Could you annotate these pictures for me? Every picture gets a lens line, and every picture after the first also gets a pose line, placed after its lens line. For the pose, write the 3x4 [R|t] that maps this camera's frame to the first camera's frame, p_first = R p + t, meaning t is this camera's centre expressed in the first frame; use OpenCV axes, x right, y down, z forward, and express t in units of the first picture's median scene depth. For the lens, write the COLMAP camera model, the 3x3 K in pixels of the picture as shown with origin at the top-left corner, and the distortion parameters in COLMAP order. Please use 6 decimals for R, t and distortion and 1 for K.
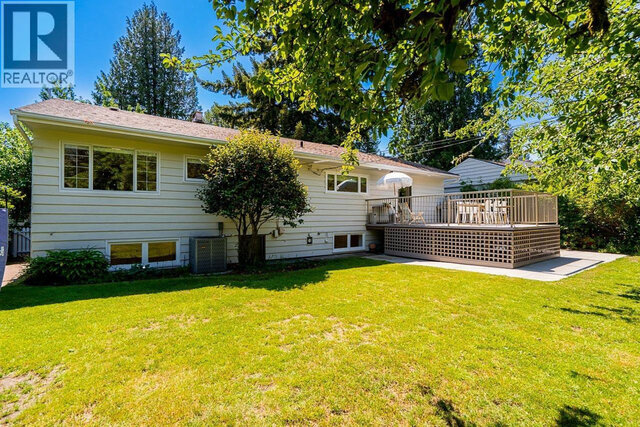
lens RADIAL K [[293.1, 0, 319.3], [0, 293.1, 215.1], [0, 0, 1]] dist [-0.001598, -0.000163]
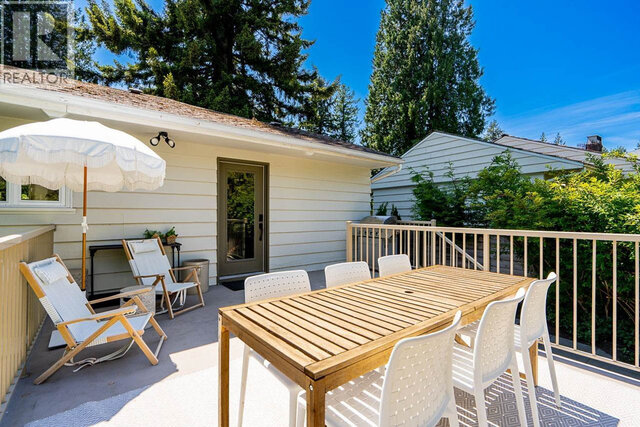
lens RADIAL K [[293.1, 0, 320.8], [0, 293.1, 212.9], [0, 0, 1]] dist [-0.001598, -0.000163]
pose [[0.998830, 0.013134, 0.046540, 0.439972], [-0.013370, 0.999899, 0.004763, -0.072406], [-0.046473, -0.005380, 0.998905, 0.738302]]
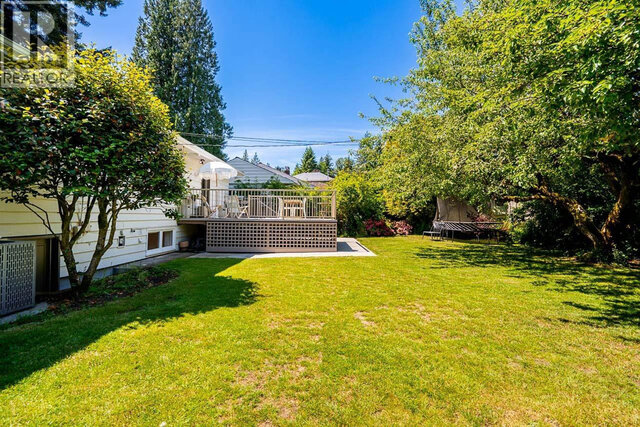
lens RADIAL K [[293.1, 0, 317.8], [0, 293.1, 213.3], [0, 0, 1]] dist [-0.001598, -0.000163]
pose [[0.570083, 0.017562, 0.821399, -0.318586], [-0.020899, 0.999758, -0.006871, 0.016191], [-0.821321, -0.013249, 0.570312, 0.219887]]
